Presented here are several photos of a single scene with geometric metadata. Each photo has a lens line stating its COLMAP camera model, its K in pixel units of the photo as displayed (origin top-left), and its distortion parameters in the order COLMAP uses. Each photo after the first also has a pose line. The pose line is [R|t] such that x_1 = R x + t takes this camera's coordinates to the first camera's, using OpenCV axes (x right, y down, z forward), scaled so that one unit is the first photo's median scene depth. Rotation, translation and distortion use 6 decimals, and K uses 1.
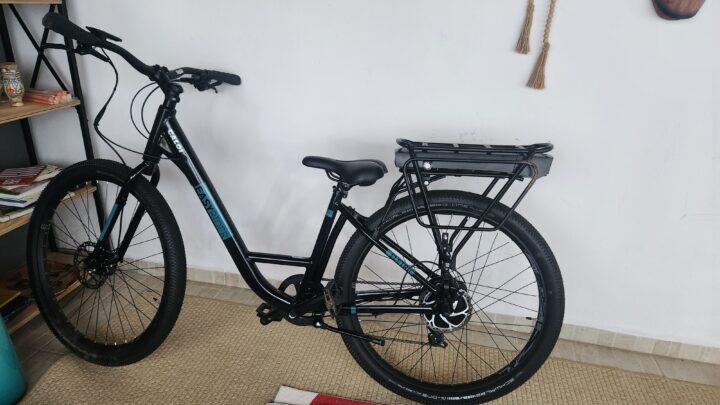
lens RADIAL K [[491.8, 0, 360.0], [0, 491.8, 202.5], [0, 0, 1]] dist [0.004435, -0.004564]
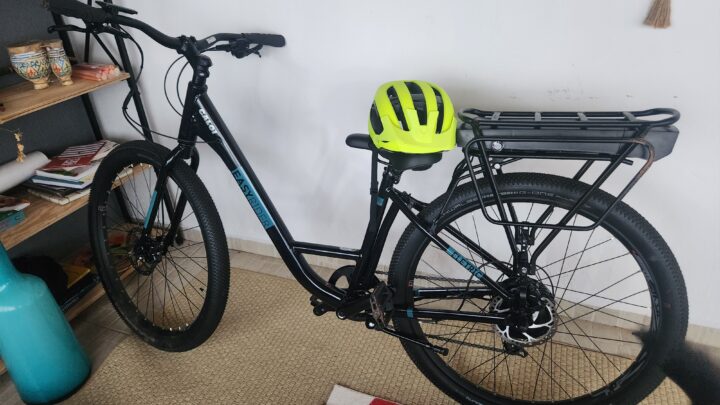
lens RADIAL K [[488.2, 0, 350.3], [0, 488.2, 193.3], [0, 0, 1]] dist [0.040227, -0.045856]
pose [[0.977681, -0.008538, -0.209922, 0.063528], [0.031906, 0.993619, 0.108182, -0.081382], [0.207659, -0.112465, 0.971715, 0.167833]]
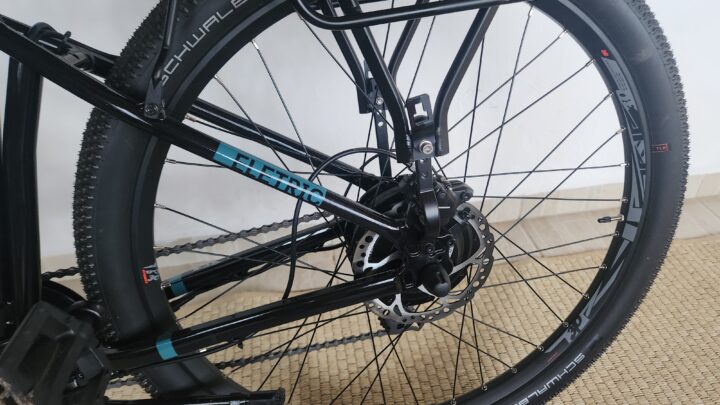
lens RADIAL K [[491.8, 0, 360.0], [0, 491.8, 202.5], [0, 0, 1]] dist [0.004435, -0.004564]
pose [[0.931838, -0.273829, 0.238109, 0.052309], [0.205194, 0.938816, 0.276623, 0.060485], [-0.299288, -0.208909, 0.931012, 0.651048]]
